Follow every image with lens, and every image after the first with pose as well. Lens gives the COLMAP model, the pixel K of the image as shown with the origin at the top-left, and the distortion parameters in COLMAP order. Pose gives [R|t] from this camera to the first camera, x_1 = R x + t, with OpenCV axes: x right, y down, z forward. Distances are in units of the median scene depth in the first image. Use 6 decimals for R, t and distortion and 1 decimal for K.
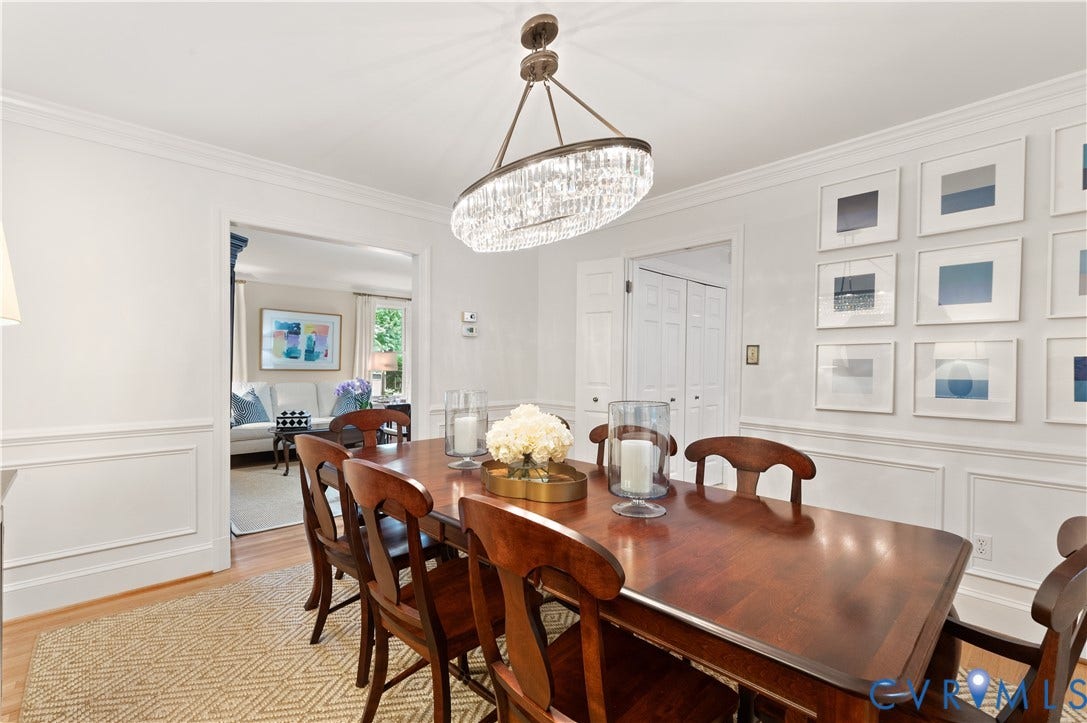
lens RADIAL K [[483.2, 0, 543.2], [0, 483.2, 345.0], [0, 0, 1]] dist [0.014264, -0.000472]
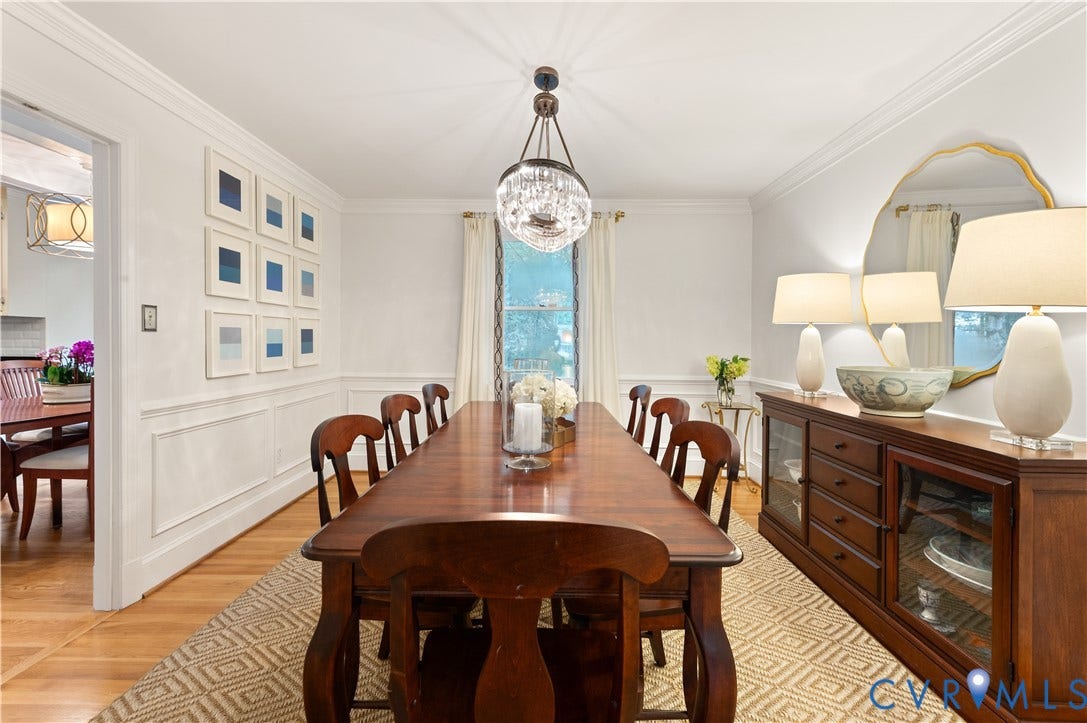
lens RADIAL K [[483.2, 0, 543.2], [0, 483.2, 345.0], [0, 0, 1]] dist [0.014264, -0.000472]
pose [[-0.699833, -0.024231, 0.713896, -0.622997], [-0.049519, 0.998666, -0.014647, 0.049193], [-0.712588, -0.045602, -0.700099, 1.252773]]
